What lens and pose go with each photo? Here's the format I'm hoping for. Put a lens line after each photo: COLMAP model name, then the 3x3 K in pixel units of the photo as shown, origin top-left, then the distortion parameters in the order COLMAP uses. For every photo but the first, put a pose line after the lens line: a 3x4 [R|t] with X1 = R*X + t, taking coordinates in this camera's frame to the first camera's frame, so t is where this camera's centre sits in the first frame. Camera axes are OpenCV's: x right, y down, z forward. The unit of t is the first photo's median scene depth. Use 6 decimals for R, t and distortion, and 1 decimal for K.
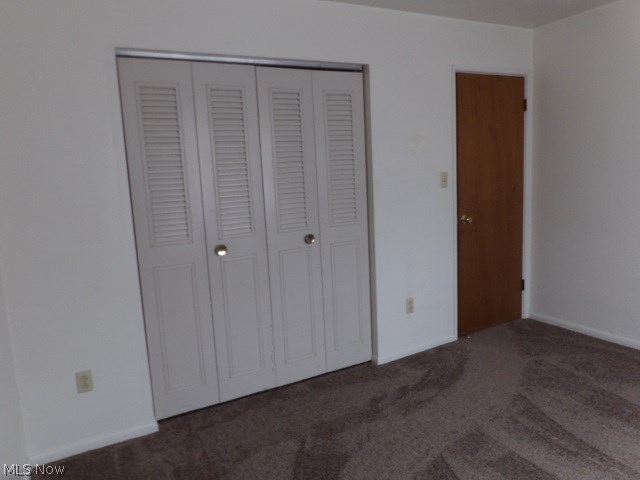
lens RADIAL K [[455.4, 0, 317.3], [0, 455.4, 234.8], [0, 0, 1]] dist [-0.003411, 0.005851]
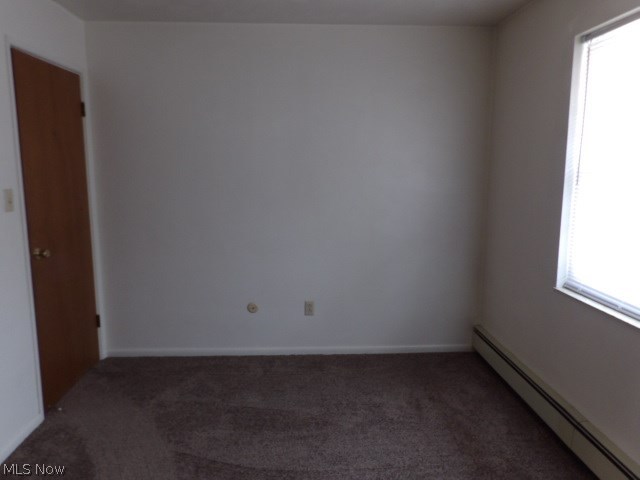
lens RADIAL K [[455.4, 0, 317.3], [0, 455.4, 234.8], [0, 0, 1]] dist [-0.003411, 0.005851]
pose [[0.445777, -0.079734, 0.891586, -0.126283], [0.101165, 0.994131, 0.038324, -0.046871], [-0.889409, 0.073113, 0.451228, 0.273289]]
